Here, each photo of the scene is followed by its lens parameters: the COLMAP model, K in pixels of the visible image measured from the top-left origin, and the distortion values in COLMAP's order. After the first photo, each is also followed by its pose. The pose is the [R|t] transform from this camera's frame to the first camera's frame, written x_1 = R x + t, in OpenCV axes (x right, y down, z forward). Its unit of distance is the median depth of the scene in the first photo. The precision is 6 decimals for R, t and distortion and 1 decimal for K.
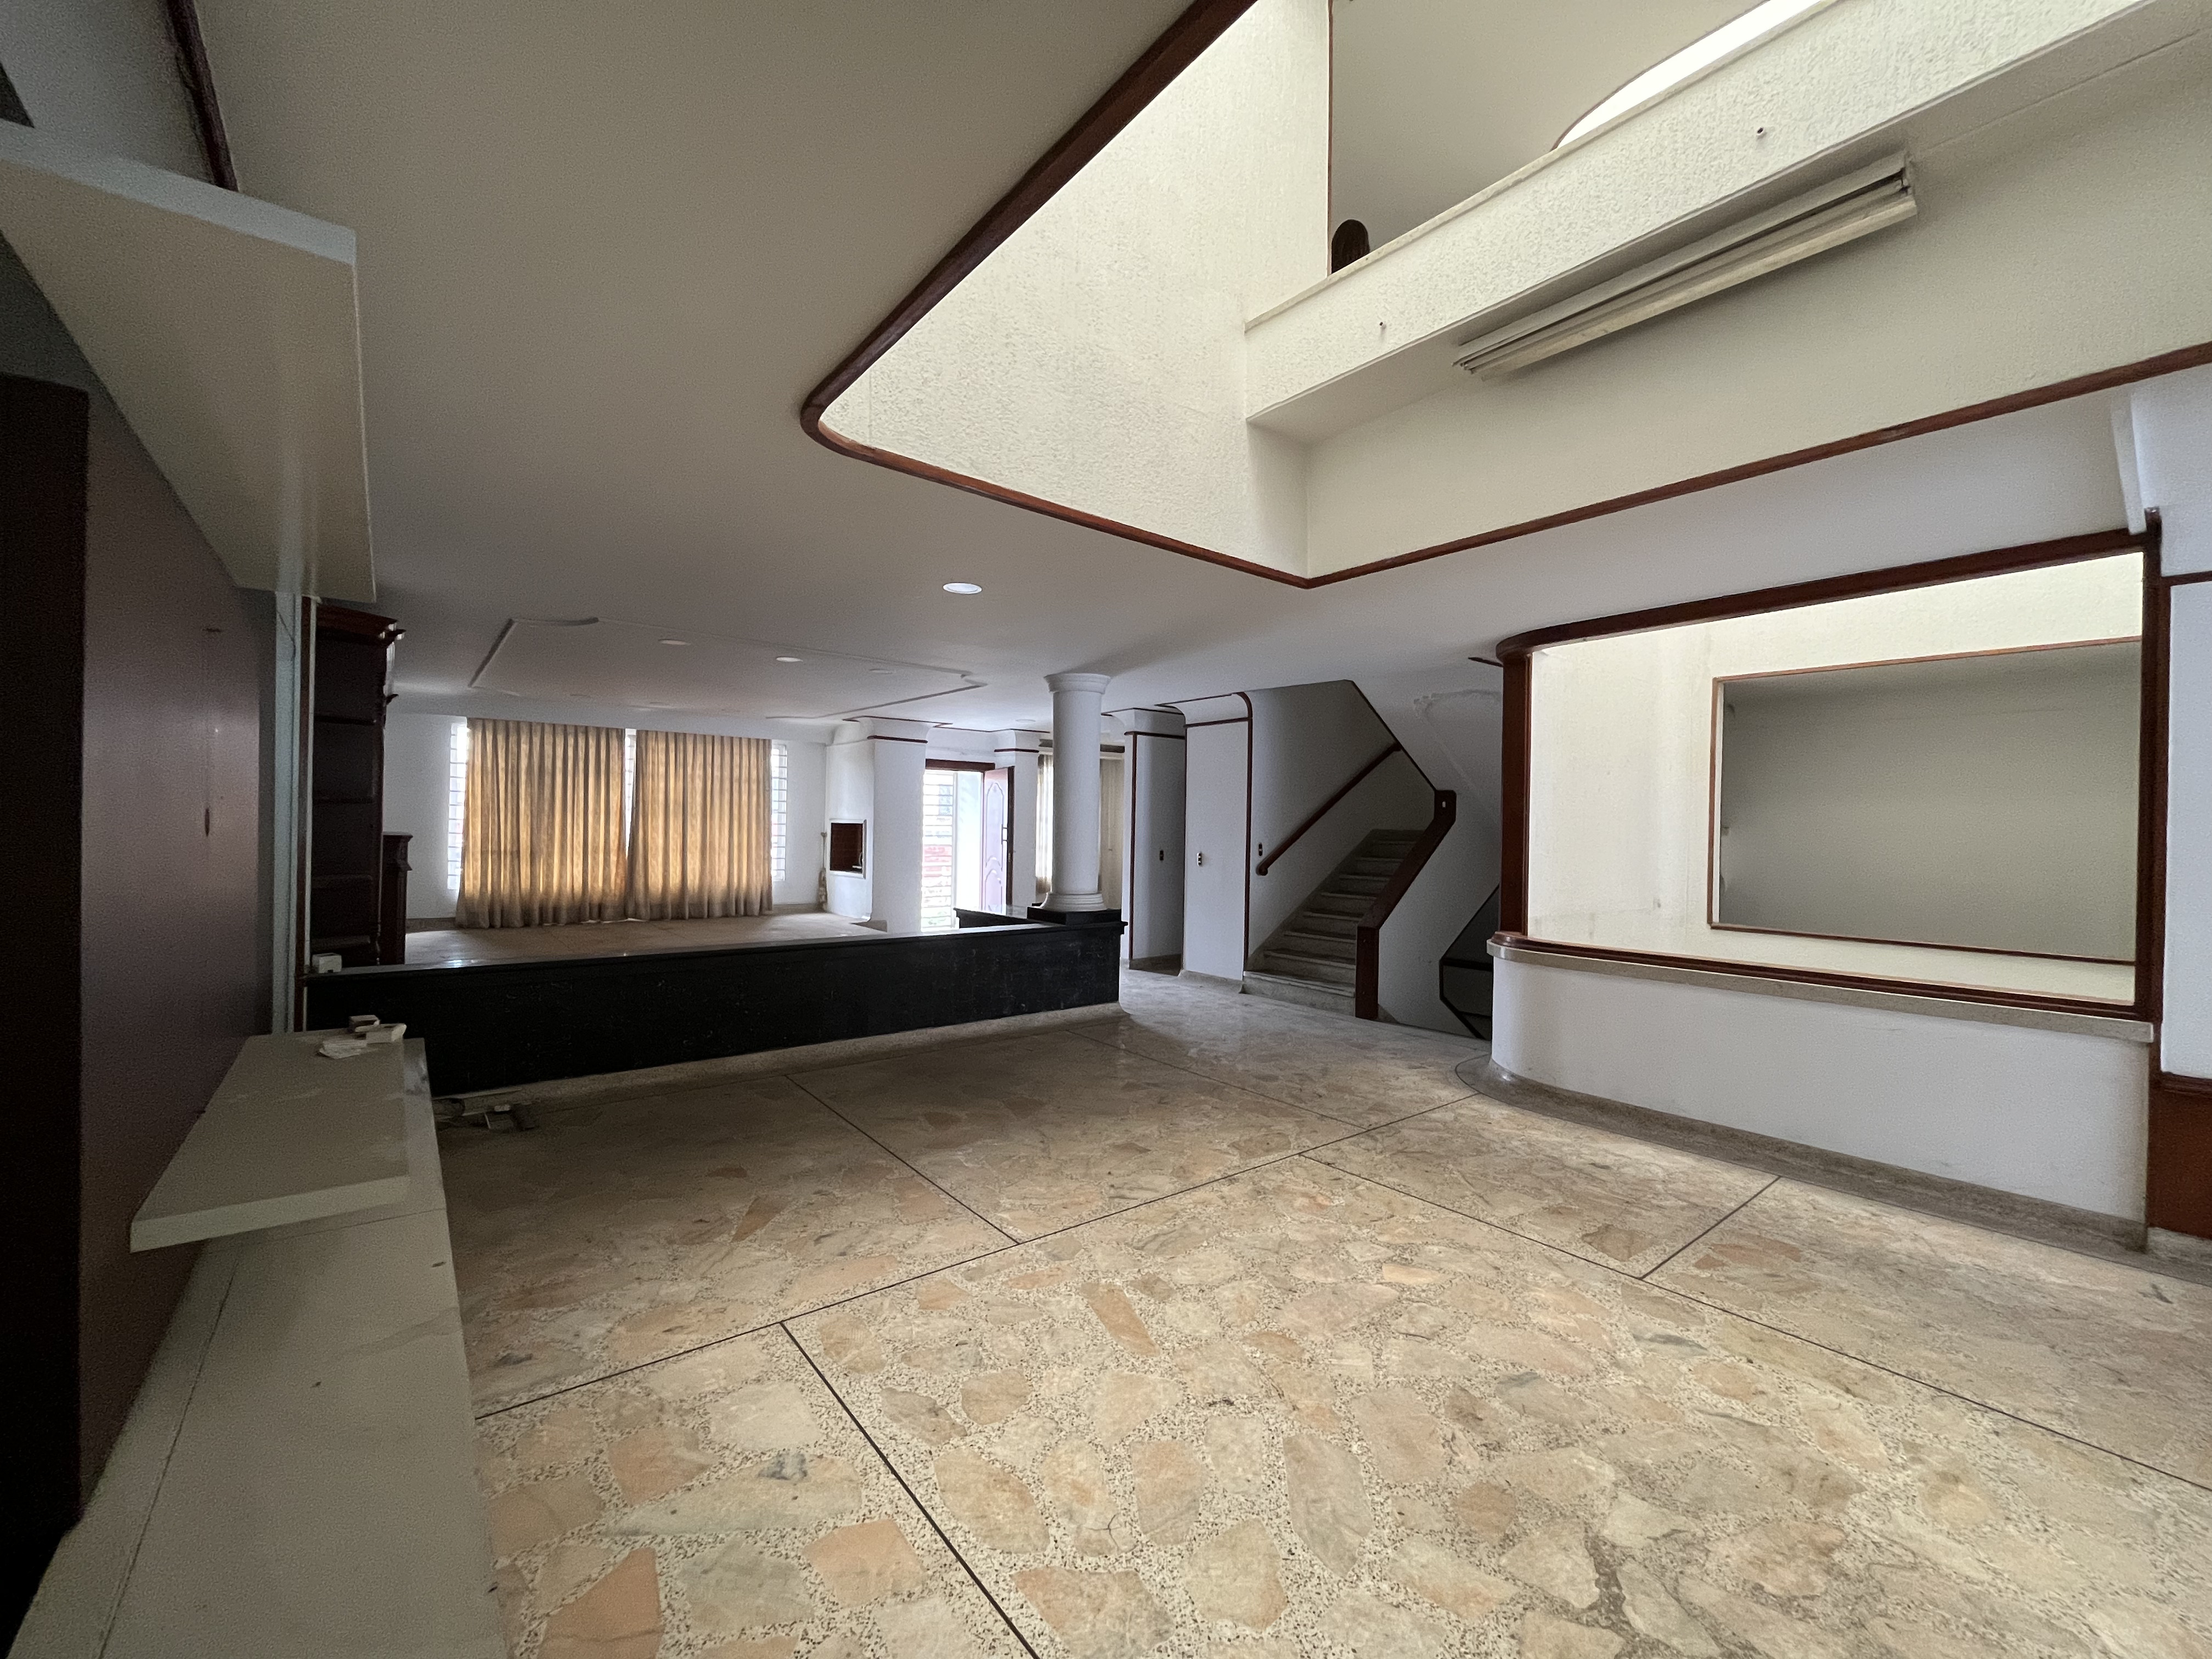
lens RADIAL K [[888.0, 0, 1106.1], [0, 888.0, 829.2], [0, 0, 1]] dist [0.000858, 0.000058]
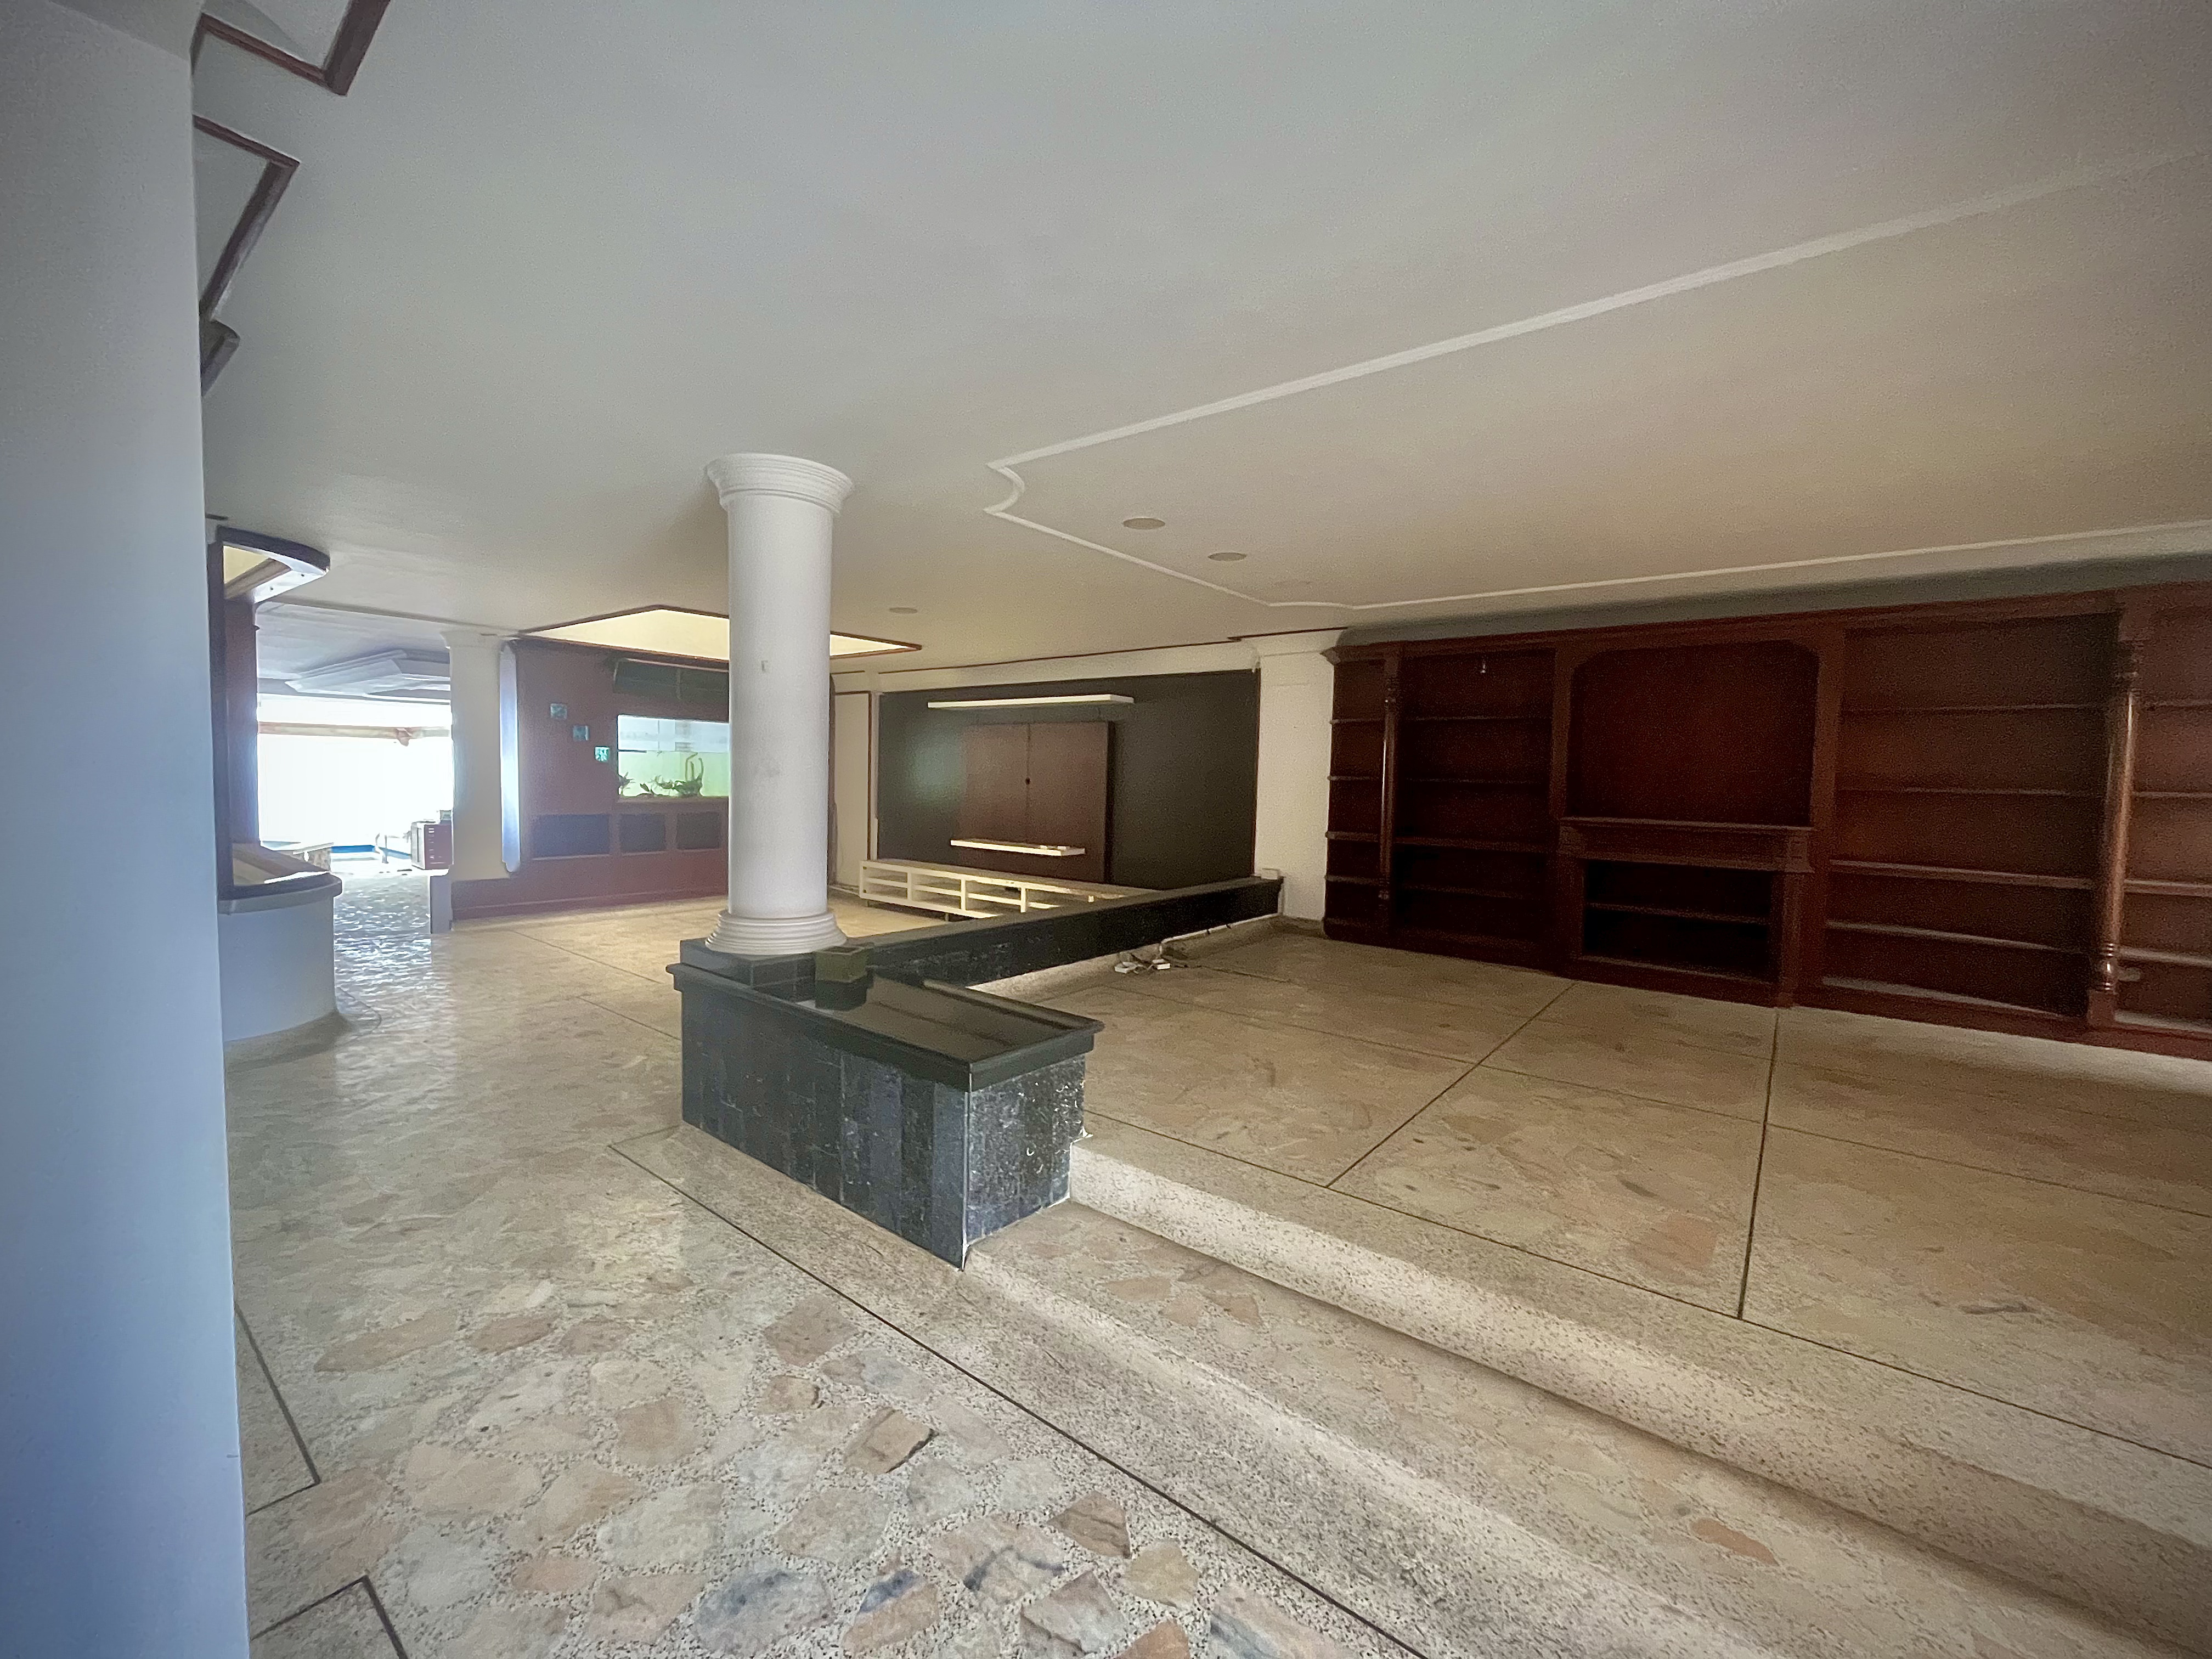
lens RADIAL K [[888.0, 0, 1097.9], [0, 888.0, 823.6], [0, 0, 1]] dist [0.000858, 0.000058]
pose [[-0.975955, -0.031056, -0.215751, -0.220958], [-0.044701, 0.997277, 0.058657, -0.033362], [0.213341, 0.066891, -0.974685, 3.314790]]
